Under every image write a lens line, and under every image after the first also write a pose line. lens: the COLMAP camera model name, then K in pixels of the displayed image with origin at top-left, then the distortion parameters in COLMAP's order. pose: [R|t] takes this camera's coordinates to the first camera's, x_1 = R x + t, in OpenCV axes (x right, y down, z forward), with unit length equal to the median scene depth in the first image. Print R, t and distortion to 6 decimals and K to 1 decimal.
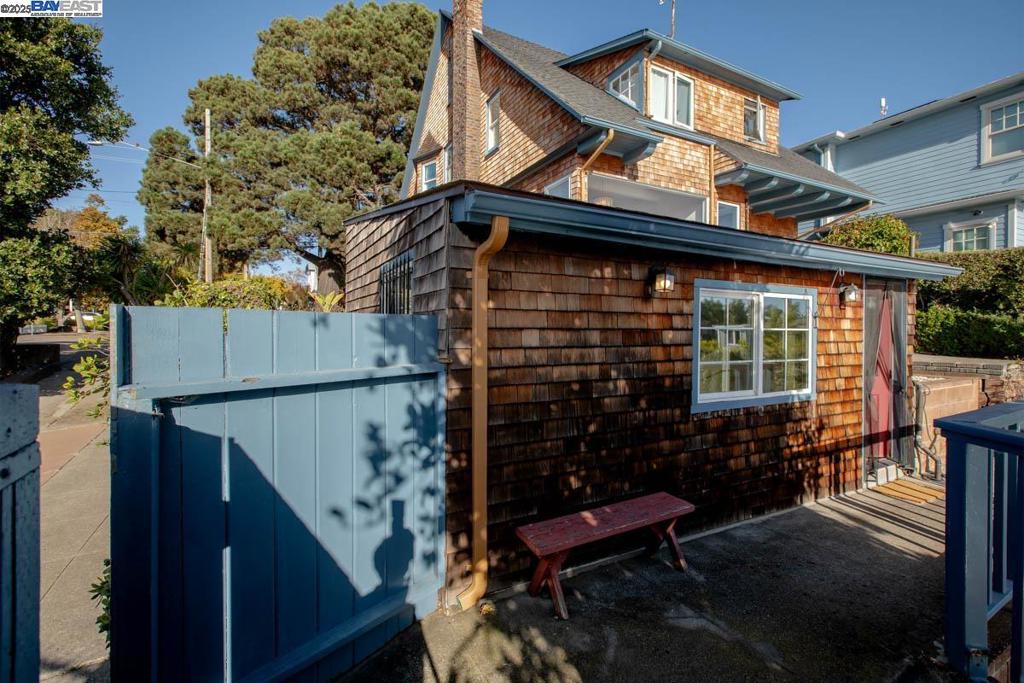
lens RADIAL K [[455.7, 0, 512.0], [0, 455.7, 341.5], [0, 0, 1]] dist [0.002192, -0.000180]
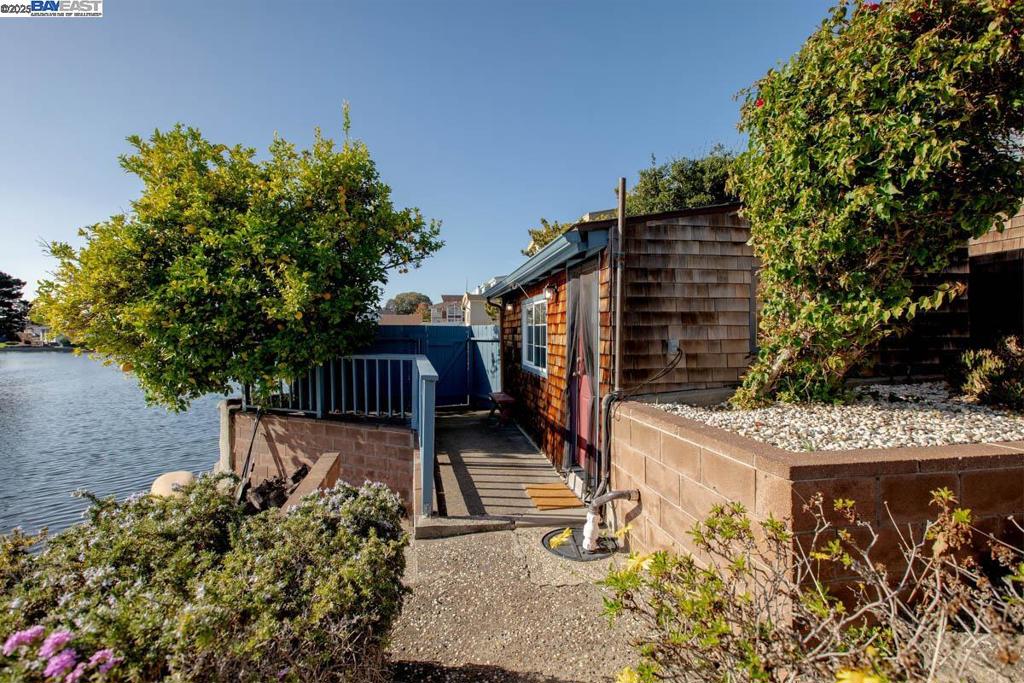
lens RADIAL K [[455.7, 0, 512.0], [0, 455.7, 341.5], [0, 0, 1]] dist [0.002192, -0.000180]
pose [[-0.301760, 0.021217, -0.953148, 1.970271], [-0.002532, 0.999731, 0.023055, -0.006898], [0.953381, 0.009370, -0.301625, 1.328252]]
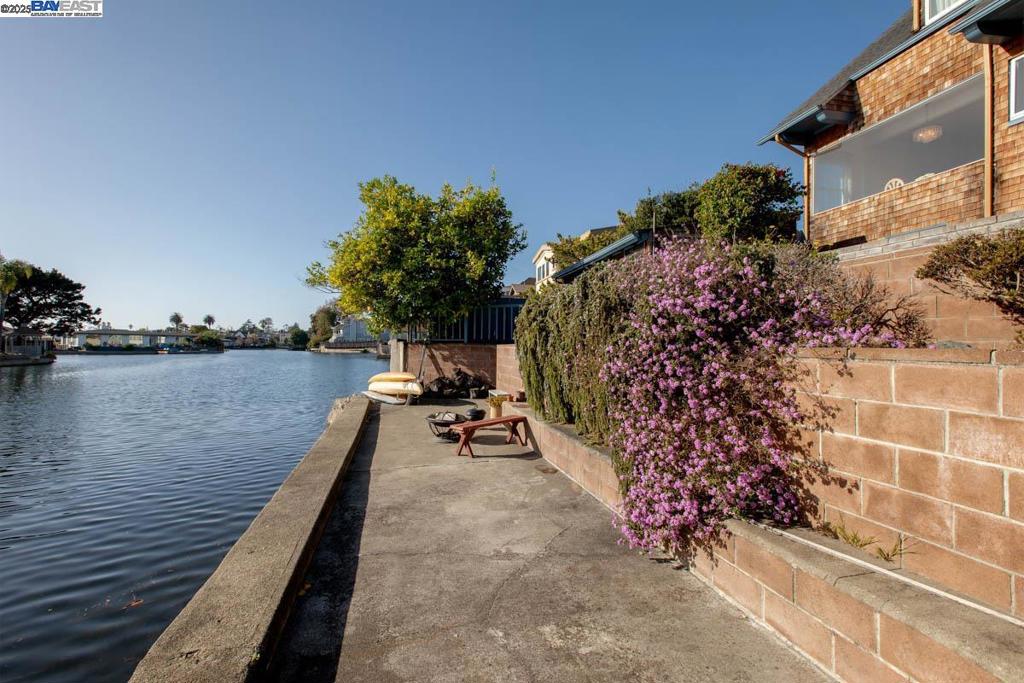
lens RADIAL K [[438.4, 0, 512.0], [0, 438.4, 341.5], [0, 0, 1]] dist [0.000090, -0.000088]
pose [[-0.280070, -0.004714, -0.959968, 3.301281], [-0.007334, 0.999969, -0.002771, 0.338563], [0.959952, 0.006264, -0.280096, 1.201832]]
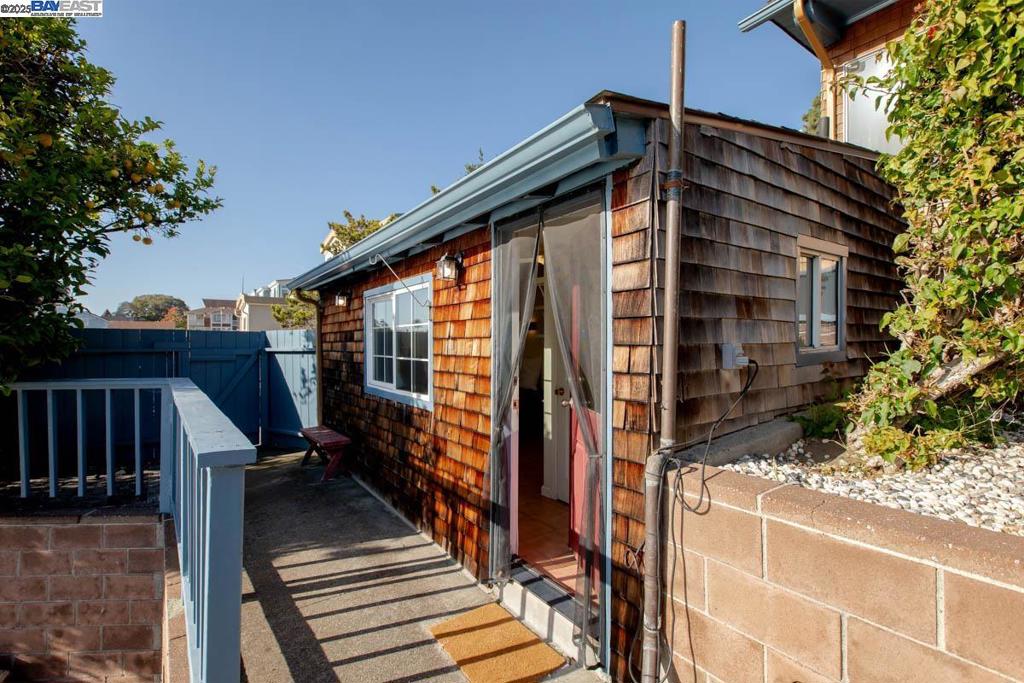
lens RADIAL K [[455.7, 0, 512.0], [0, 455.7, 341.5], [0, 0, 1]] dist [0.002192, -0.000180]
pose [[0.135982, -0.000076, -0.990711, 1.507099], [0.001571, 0.999999, 0.000139, 0.006236], [0.990710, -0.001575, 0.135982, 1.058160]]
